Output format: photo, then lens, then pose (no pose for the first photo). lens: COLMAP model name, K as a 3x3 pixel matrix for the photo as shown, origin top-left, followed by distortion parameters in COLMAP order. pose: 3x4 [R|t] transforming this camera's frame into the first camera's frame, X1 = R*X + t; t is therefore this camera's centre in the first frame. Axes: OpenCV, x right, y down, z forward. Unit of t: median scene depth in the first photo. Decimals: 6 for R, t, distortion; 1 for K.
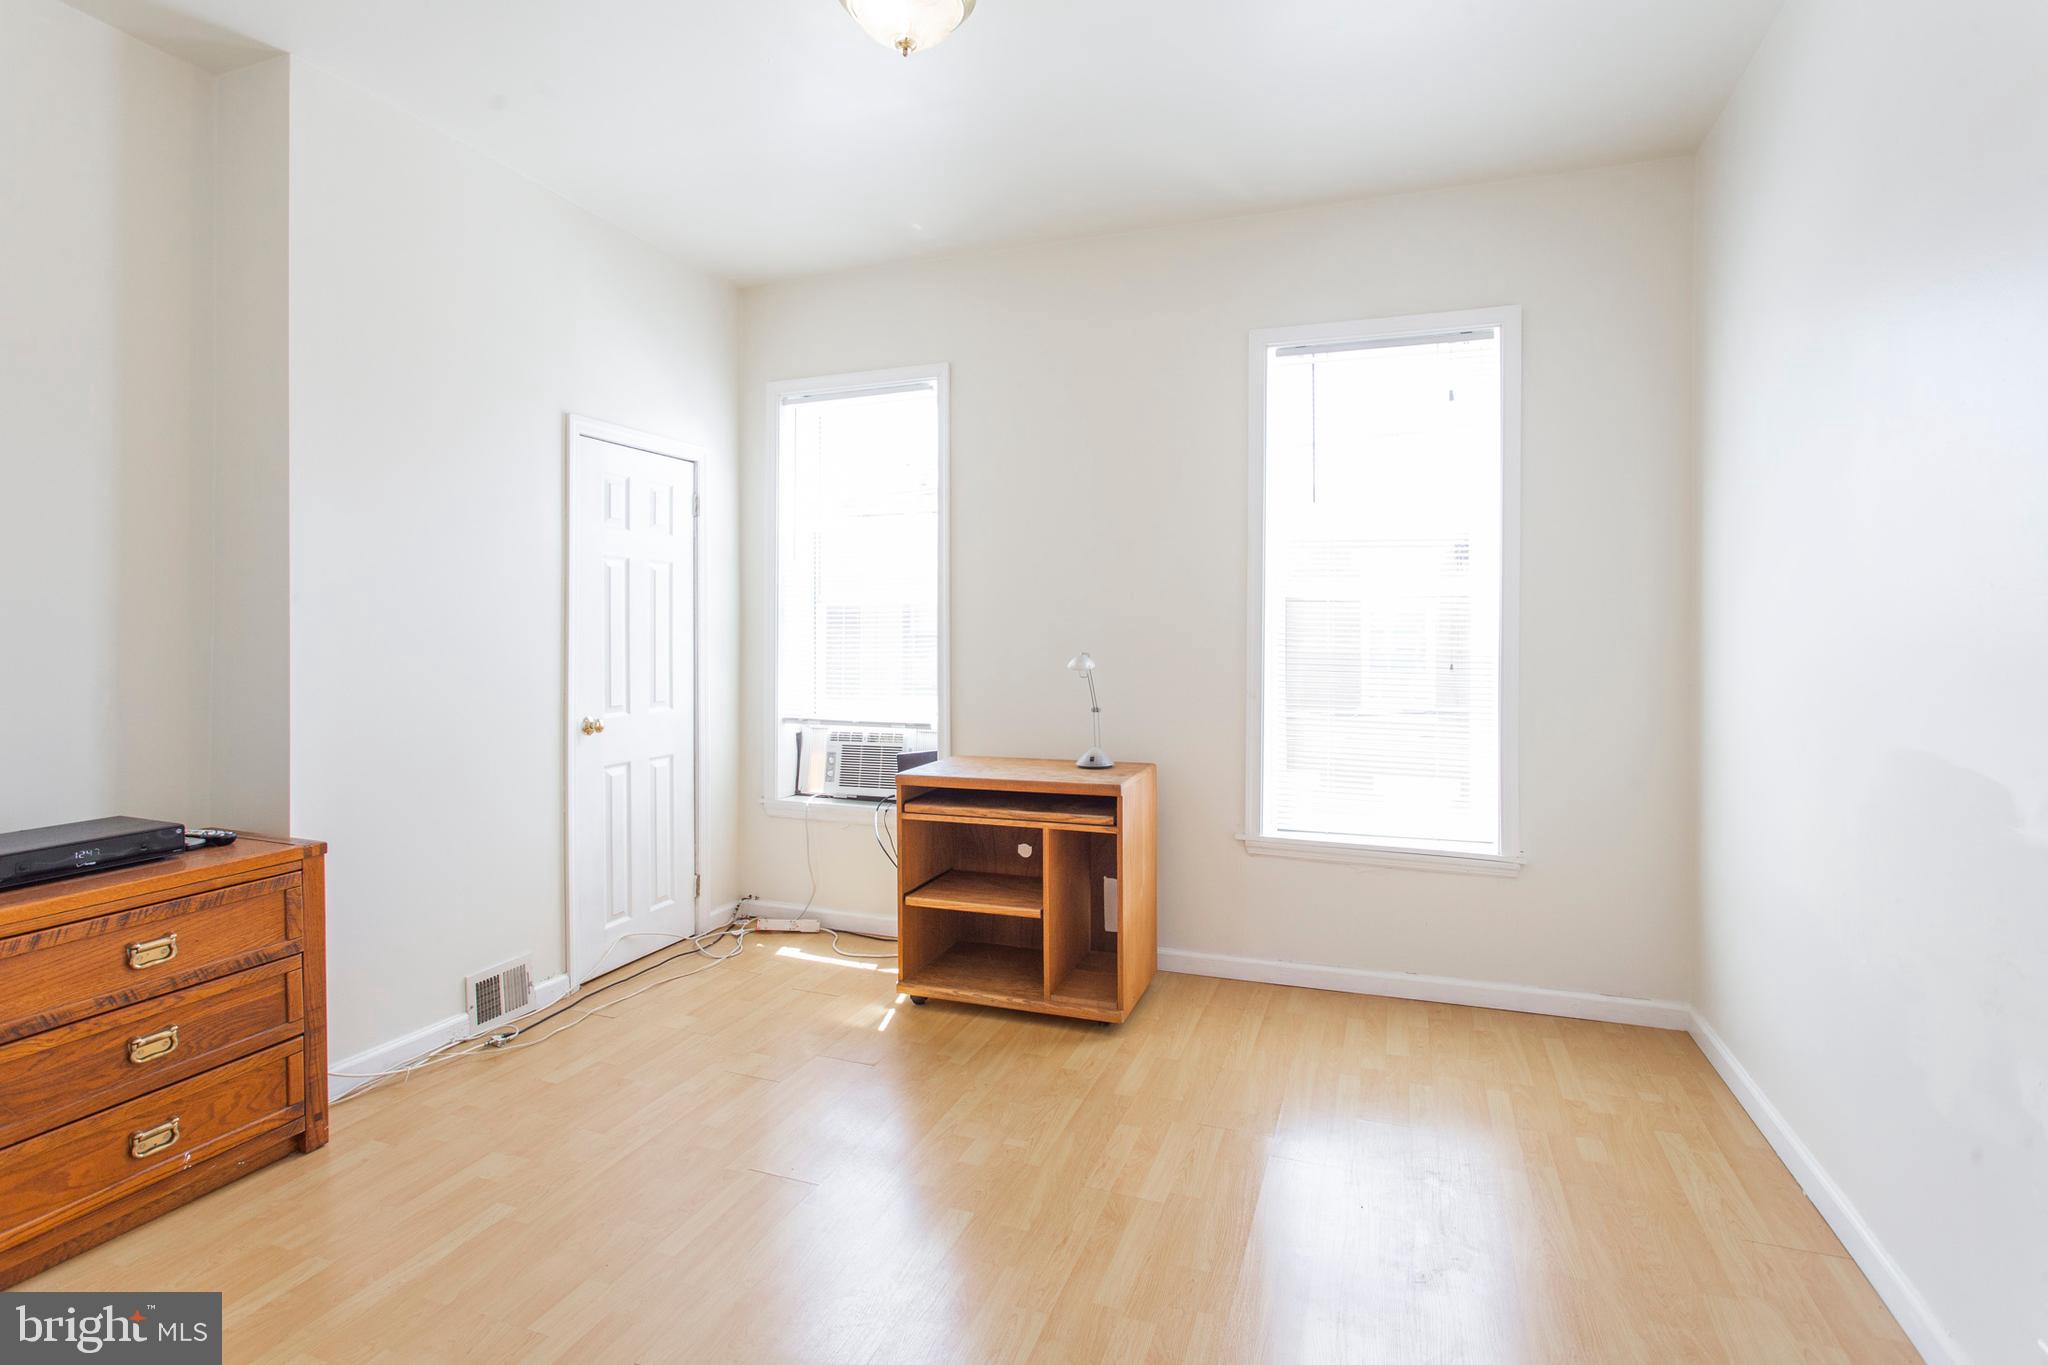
lens RADIAL K [[1014.6, 0, 976.6], [0, 1014.6, 629.3], [0, 0, 1]] dist [-0.013378, 0.000584]
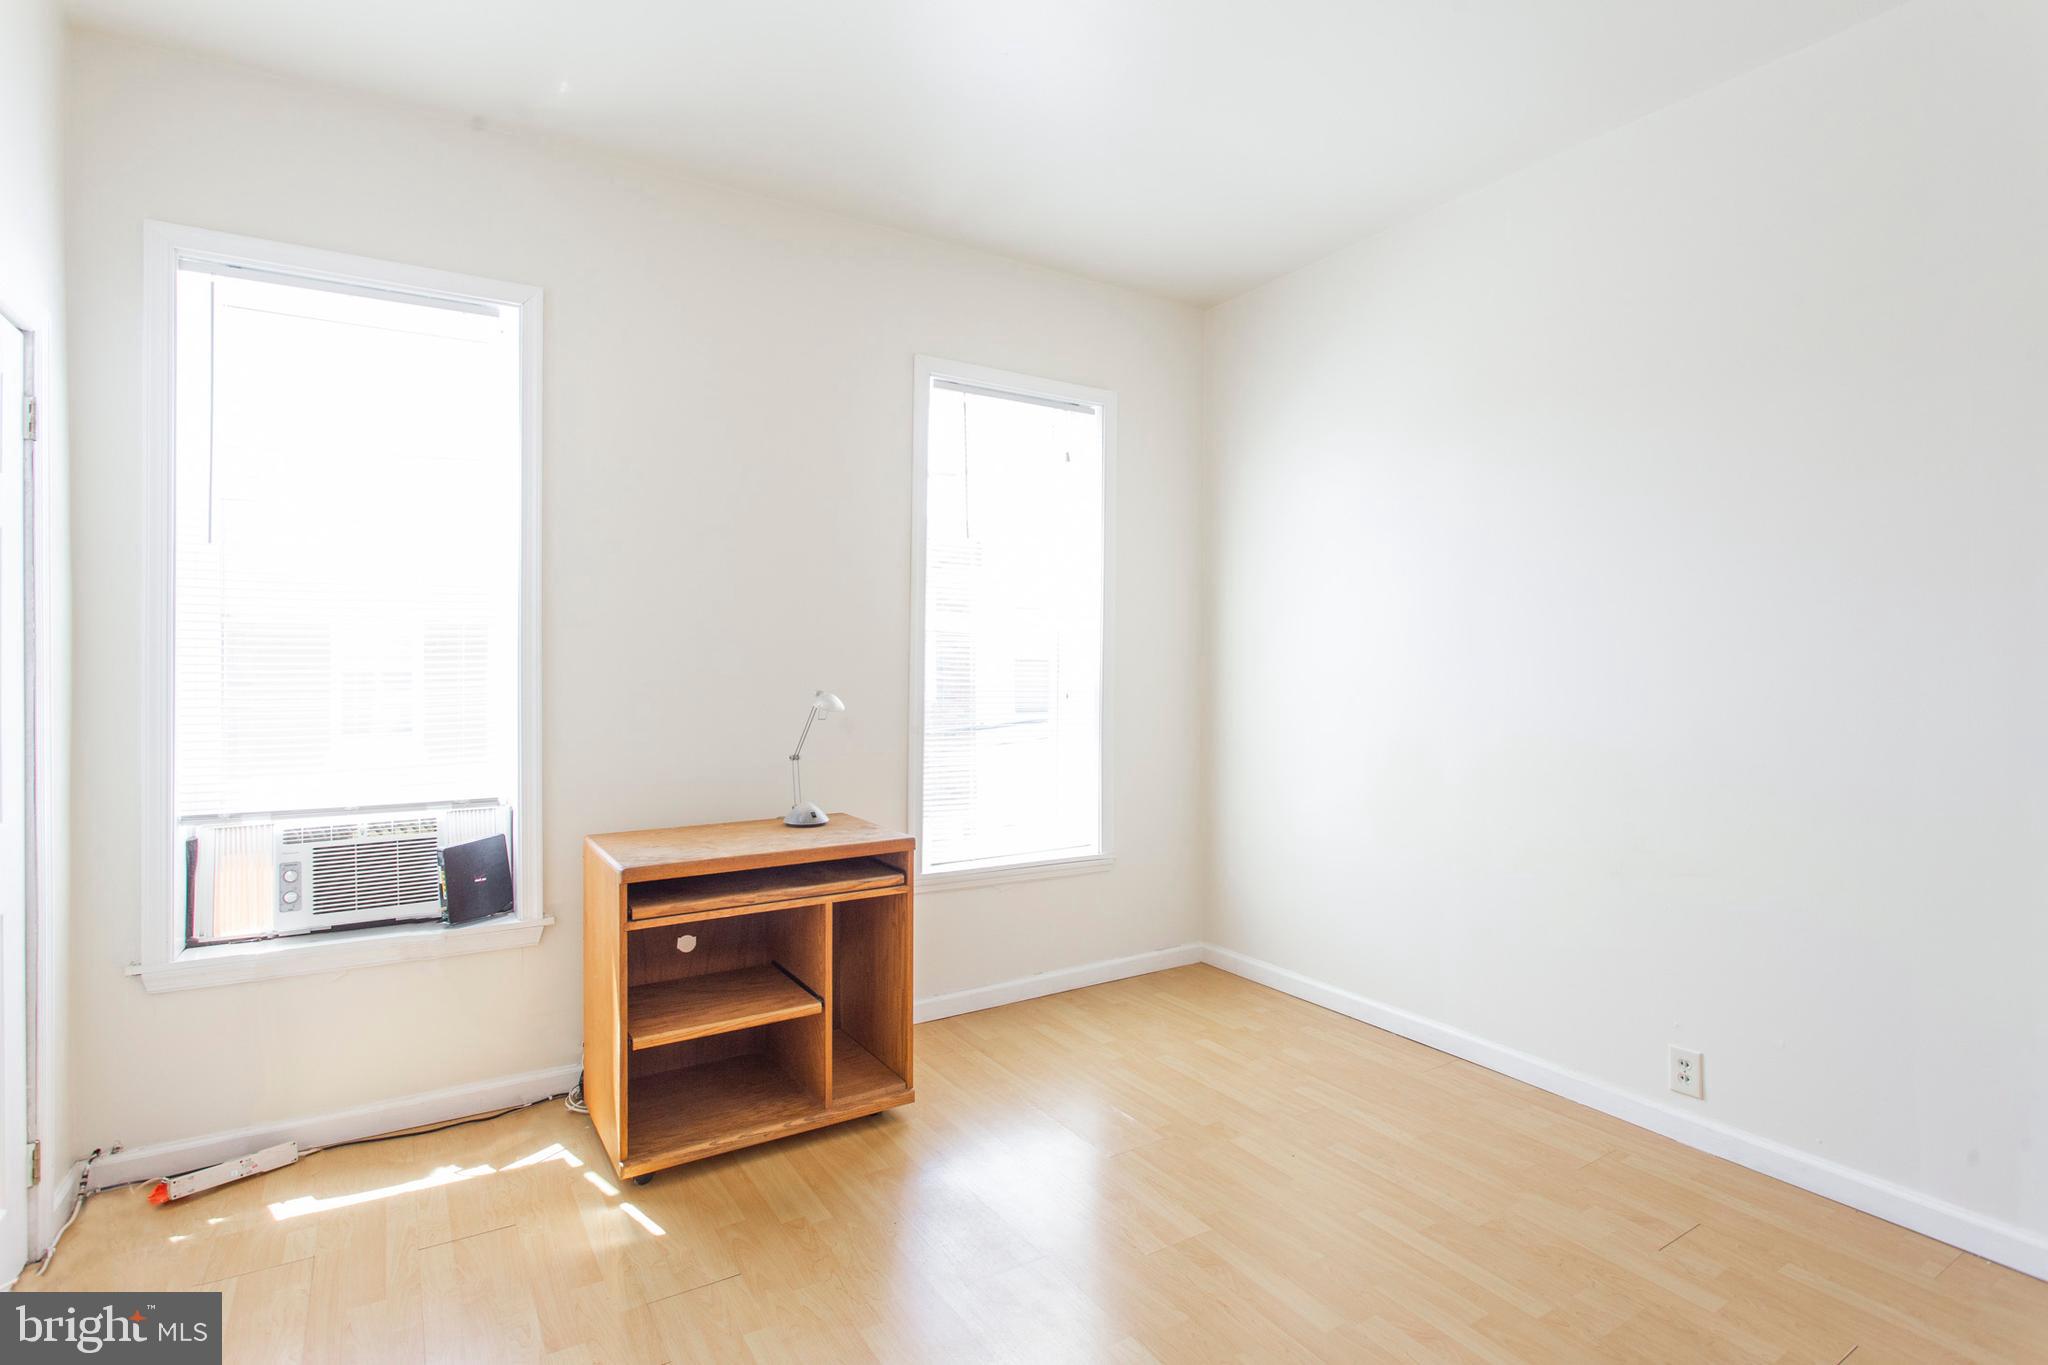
lens RADIAL K [[1034.5, 0, 1008.1], [0, 1034.5, 661.9], [0, 0, 1]] dist [-0.021425, 0.011447]
pose [[0.581942, -0.000751, 0.813230, -0.481401], [-0.002606, 0.999993, 0.002788, -0.003503], [-0.813226, -0.003742, 0.581936, 0.351281]]
